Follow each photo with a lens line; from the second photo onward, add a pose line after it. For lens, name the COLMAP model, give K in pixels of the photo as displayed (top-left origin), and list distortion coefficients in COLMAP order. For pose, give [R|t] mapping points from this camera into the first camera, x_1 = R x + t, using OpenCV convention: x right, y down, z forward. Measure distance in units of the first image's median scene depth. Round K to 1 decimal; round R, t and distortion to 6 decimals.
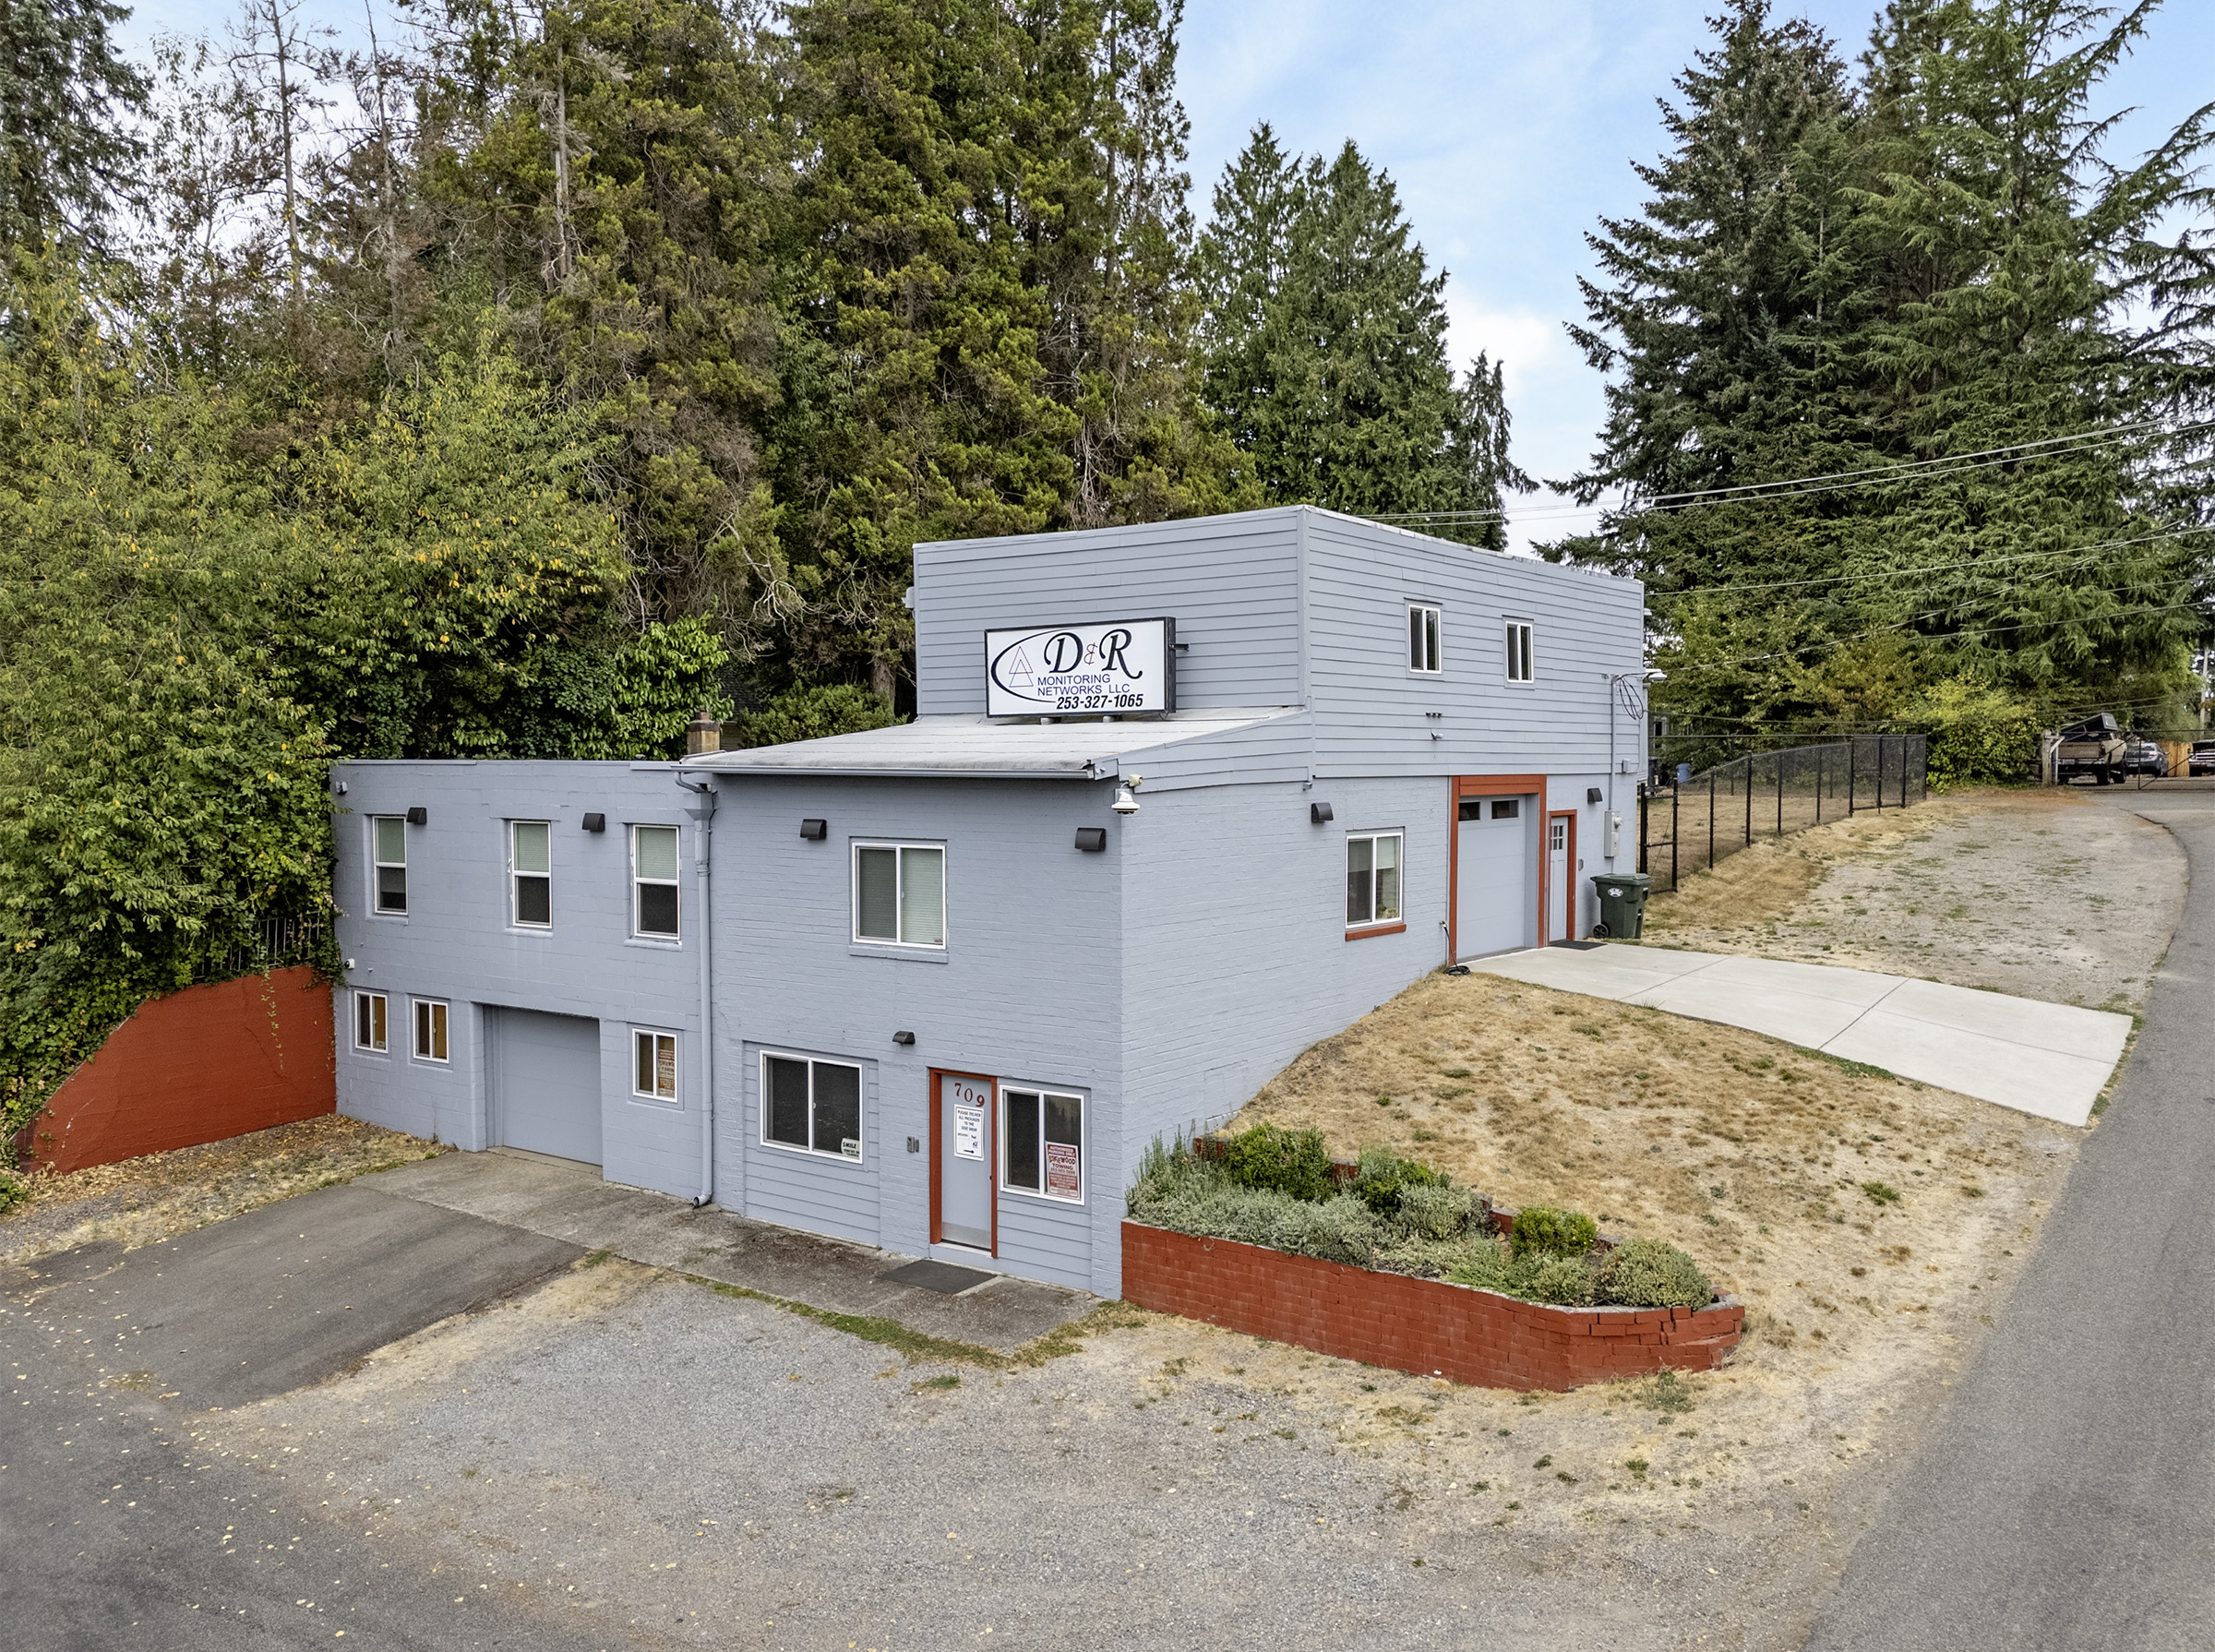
lens RADIAL K [[1729.1, 0, 1173.9], [0, 1729.1, 843.9], [0, 0, 1]] dist [0.072672, -0.067488]
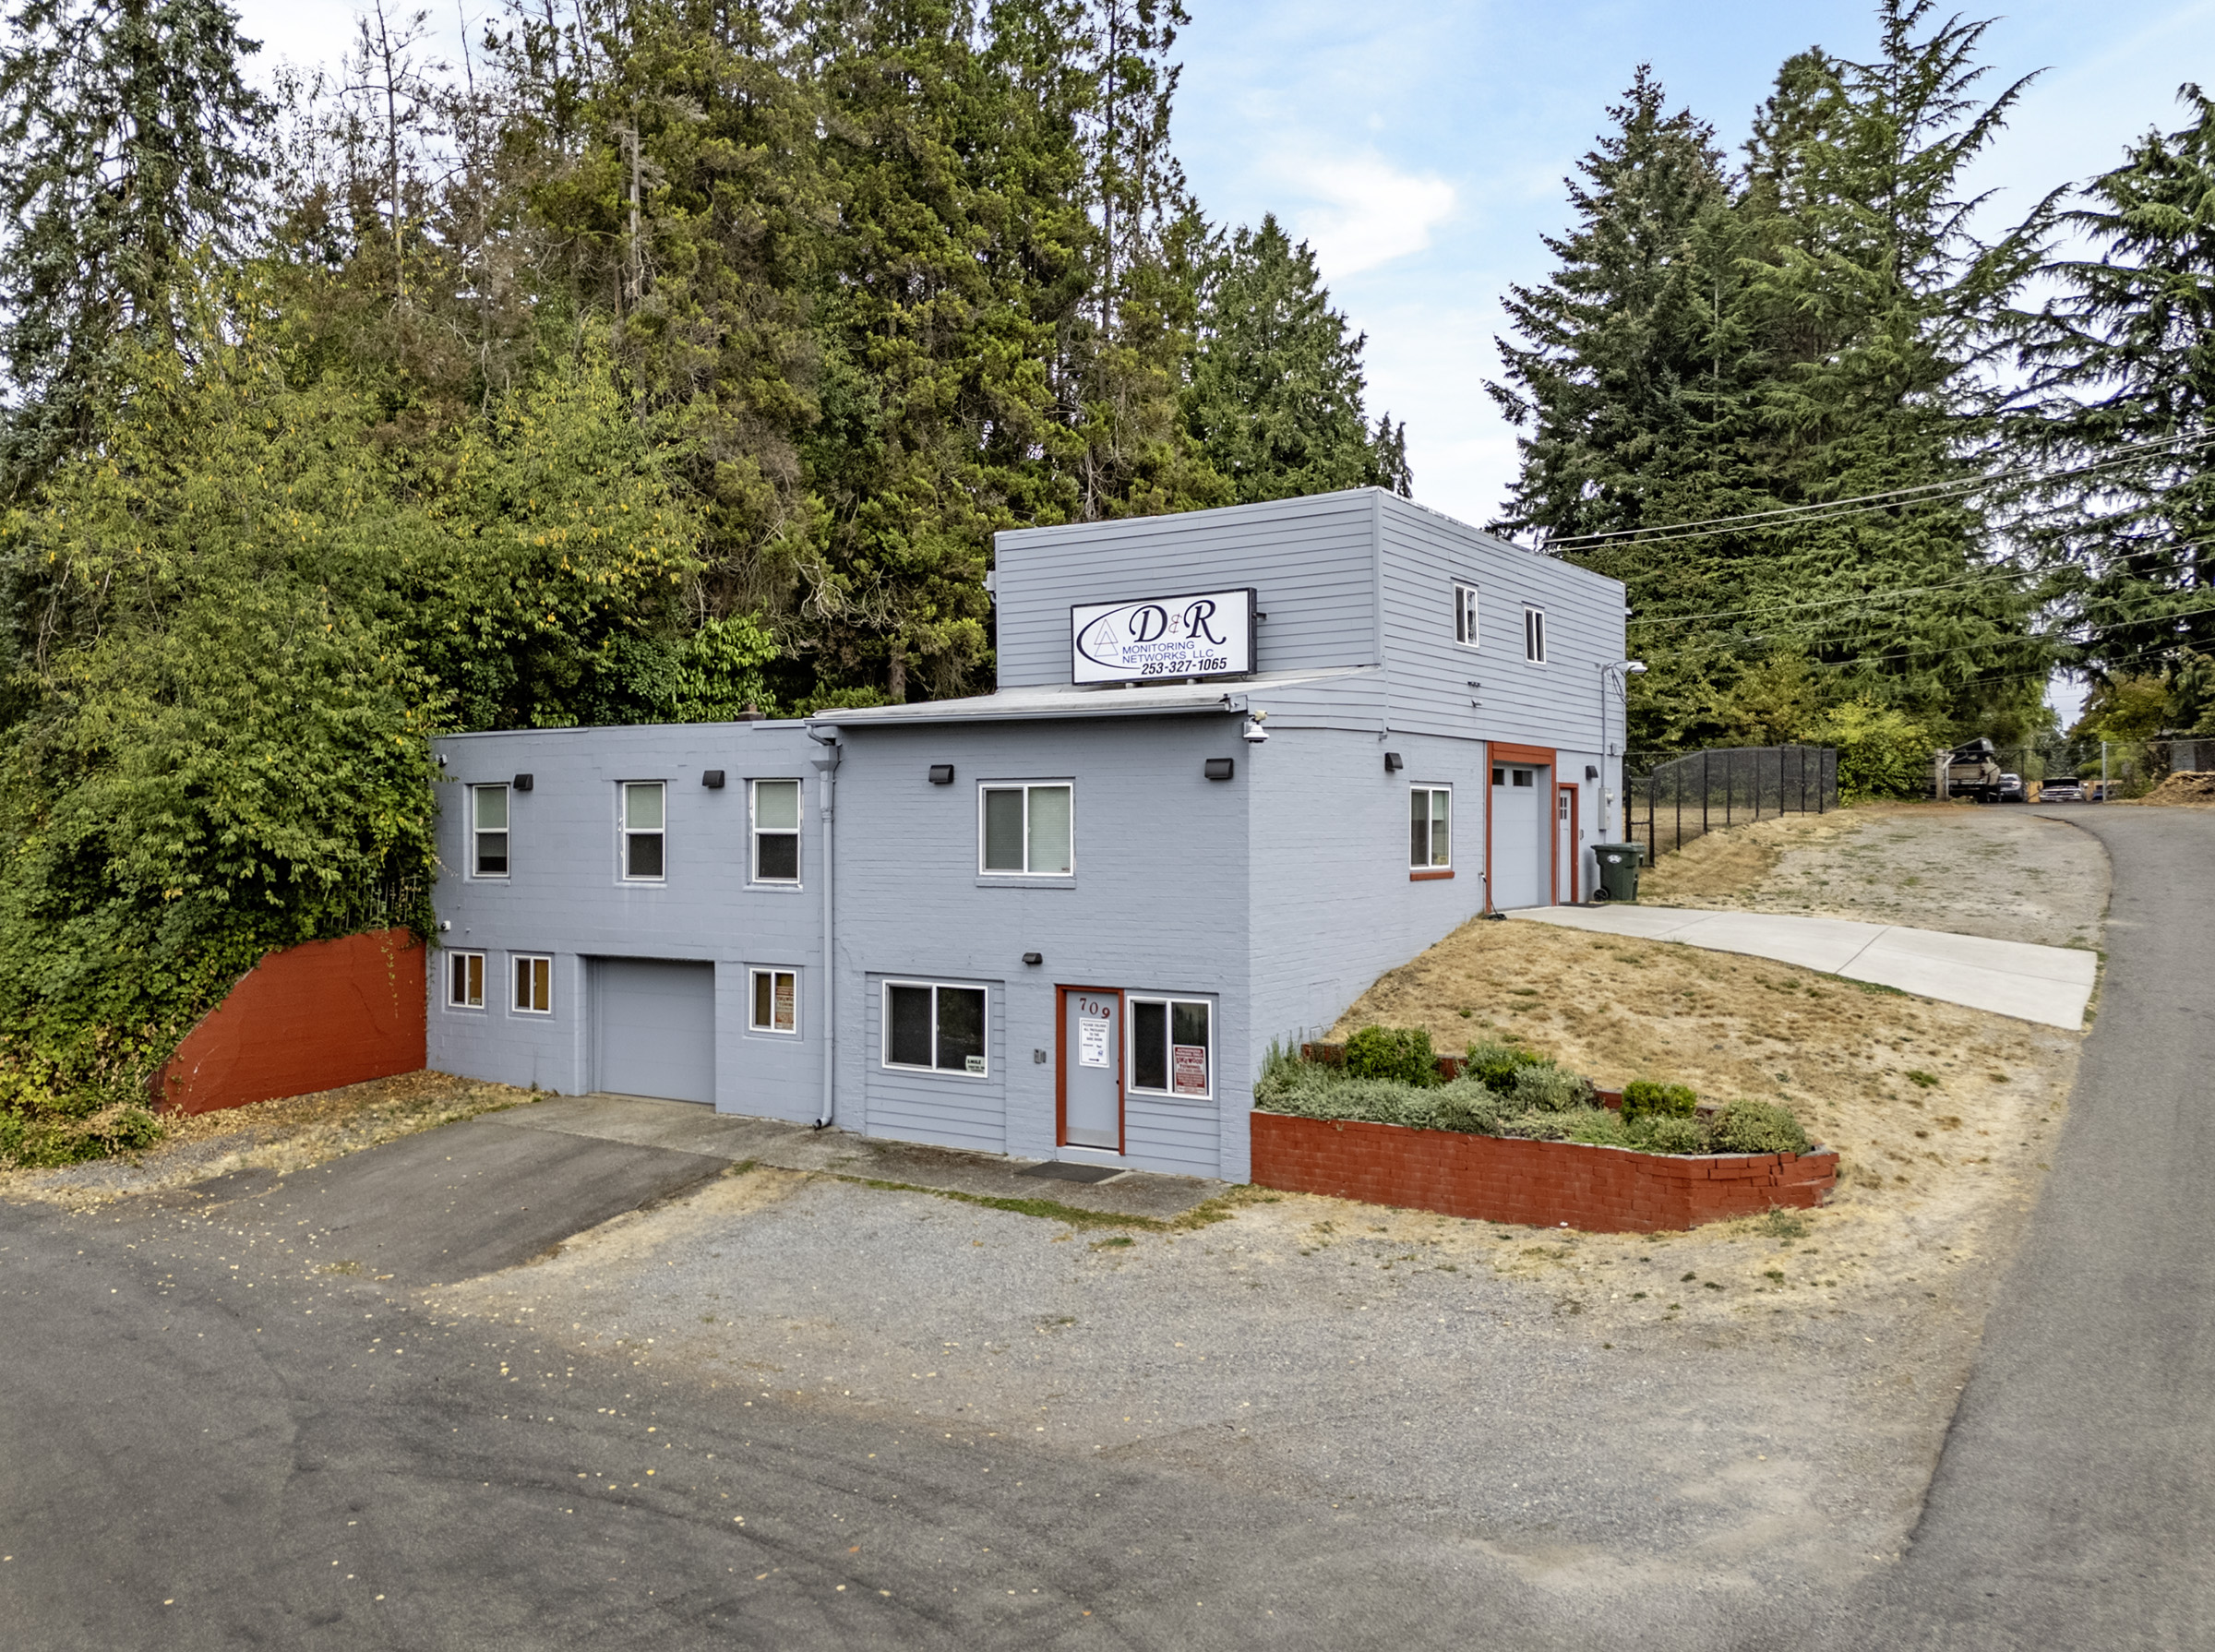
lens RADIAL K [[1691.8, 0, 1131.3], [0, 1691.8, 817.9], [0, 0, 1]] dist [0.082554, -0.083665]
pose [[0.998499, -0.001165, 0.054761, -0.135856], [0.004032, 0.998625, -0.052261, 0.070856], [-0.054624, 0.052404, 0.997131, -0.071109]]
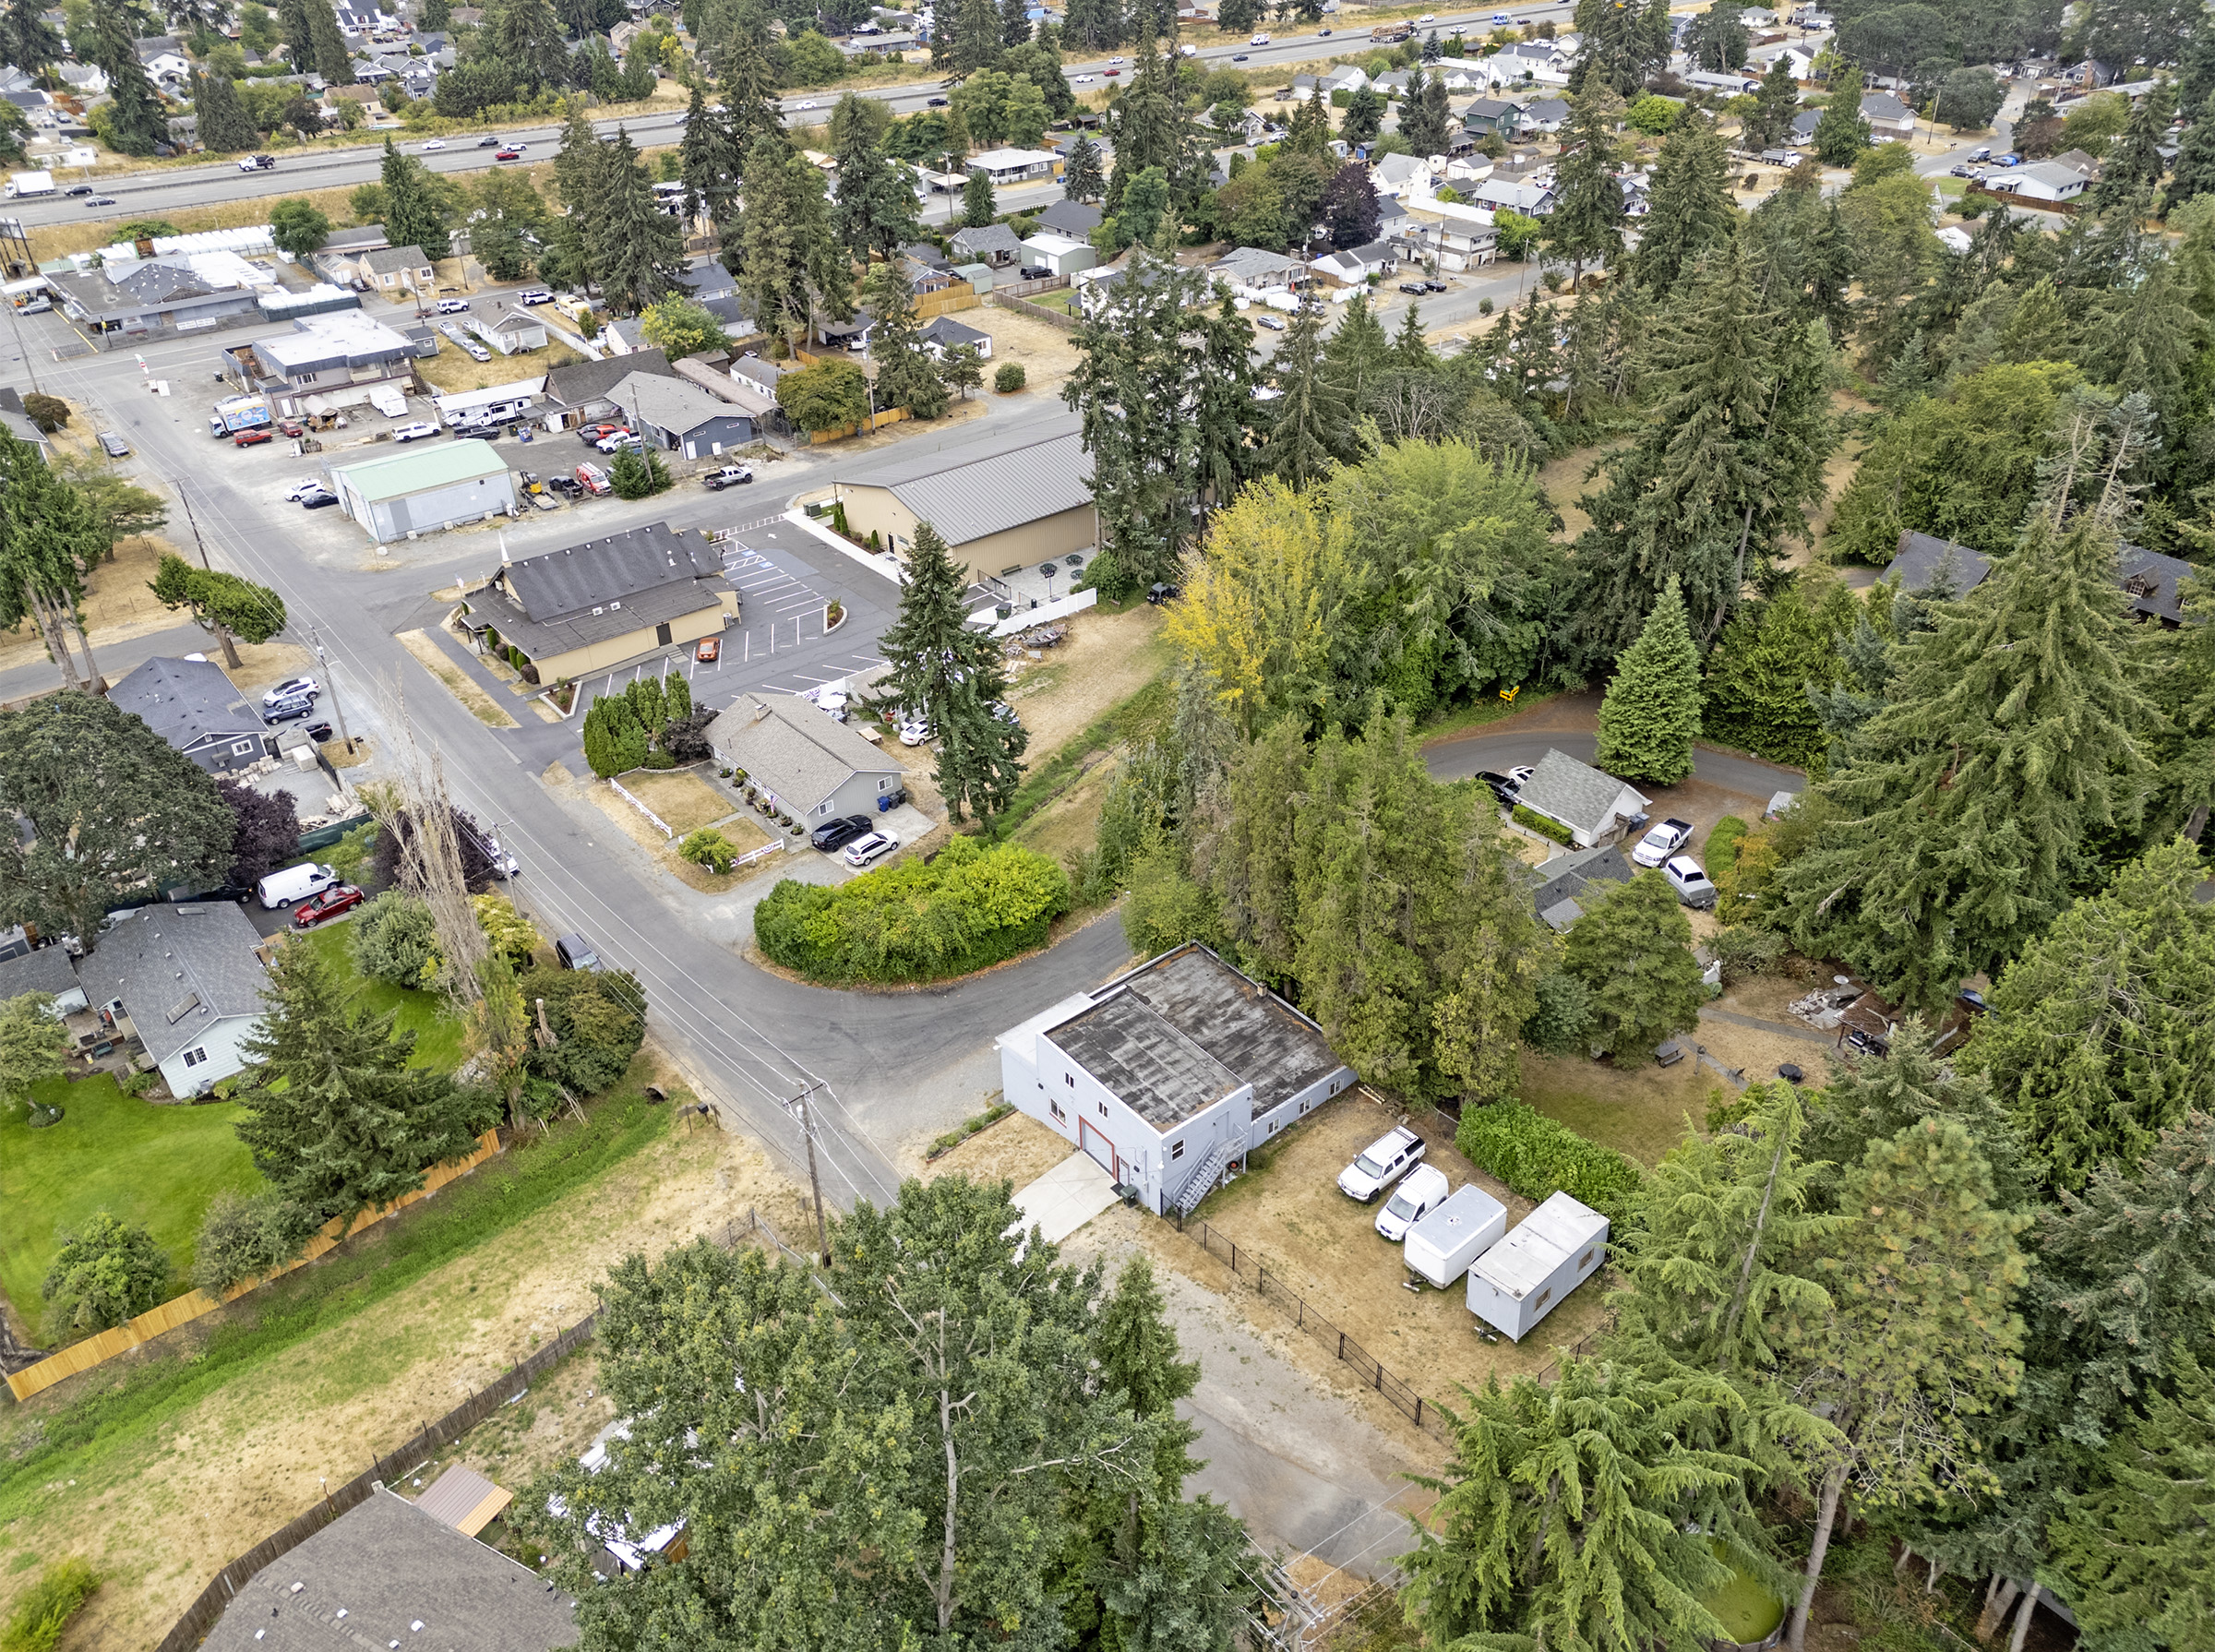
lens RADIAL K [[1634.4, 0, 1111.2], [0, 1634.4, 801.2], [0, 0, 1]] dist [0.071589, -0.059626]
pose [[-0.258657, 0.521378, -0.813180, 3.070842], [-0.029528, 0.837167, 0.546149, -2.929948], [0.965518, 0.165277, -0.201144, 1.854542]]
